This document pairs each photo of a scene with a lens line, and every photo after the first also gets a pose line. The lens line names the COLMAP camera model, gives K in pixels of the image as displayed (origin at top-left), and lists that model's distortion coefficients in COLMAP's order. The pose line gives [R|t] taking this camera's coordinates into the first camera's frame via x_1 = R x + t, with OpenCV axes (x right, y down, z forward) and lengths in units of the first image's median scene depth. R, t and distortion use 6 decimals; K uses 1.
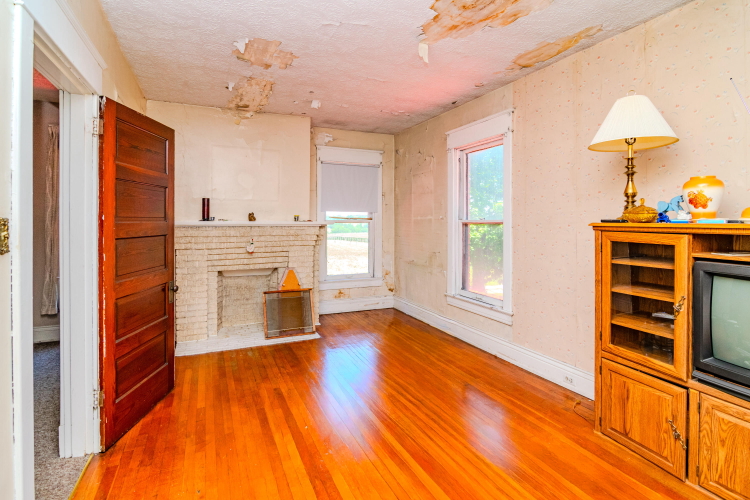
lens RADIAL K [[381.5, 0, 380.5], [0, 381.5, 226.3], [0, 0, 1]] dist [-0.004327, -0.000819]
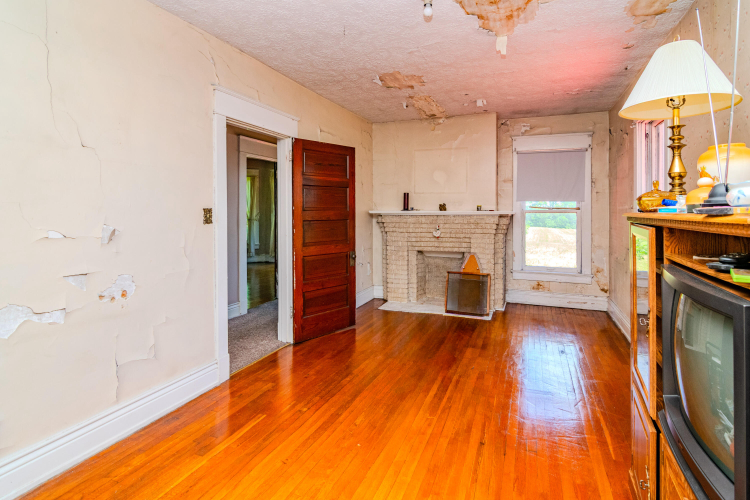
lens RADIAL K [[402.1, 0, 395.6], [0, 402.1, 220.0], [0, 0, 1]] dist [-0.002880, -0.000543]
pose [[0.695812, 0.018079, -0.717997, 0.457996], [-0.013084, 0.999836, 0.012497, 0.001567], [0.718105, 0.000699, 0.695934, 0.030063]]
